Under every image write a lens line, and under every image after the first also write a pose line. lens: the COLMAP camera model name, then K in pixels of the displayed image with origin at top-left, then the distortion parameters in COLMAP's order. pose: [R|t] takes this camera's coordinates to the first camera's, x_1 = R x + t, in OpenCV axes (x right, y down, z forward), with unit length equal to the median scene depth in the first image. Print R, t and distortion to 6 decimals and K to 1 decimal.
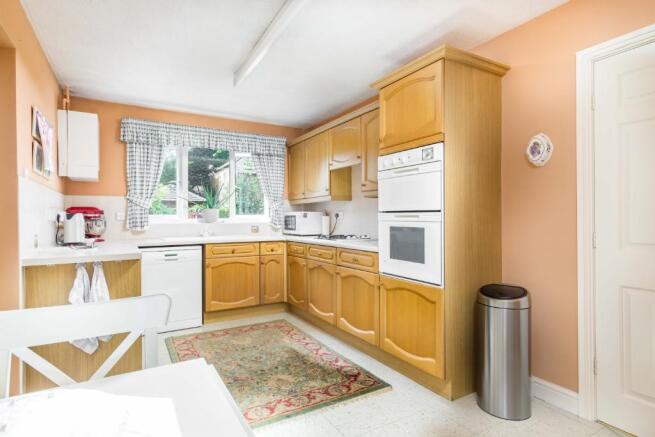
lens RADIAL K [[344.4, 0, 327.5], [0, 344.4, 218.5], [0, 0, 1]] dist [0.001038, -0.000113]
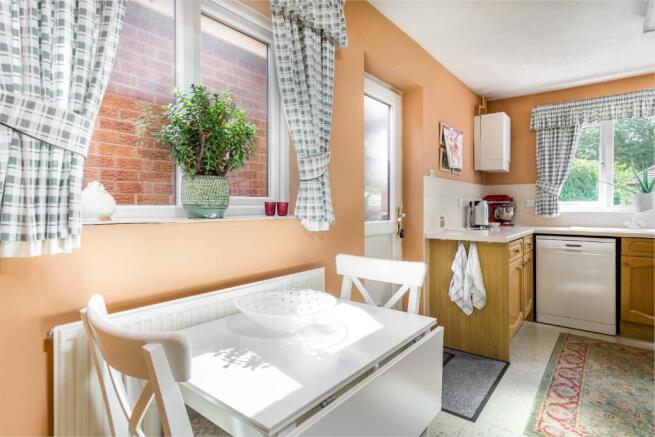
lens RADIAL K [[352.3, 0, 327.1], [0, 352.3, 209.6], [0, 0, 1]] dist [0.000269, 0.000326]
pose [[0.359628, 0.017740, -0.932927, 0.178831], [-0.007329, 0.999842, 0.016187, -0.000022], [0.933067, 0.001017, 0.359701, 0.050286]]
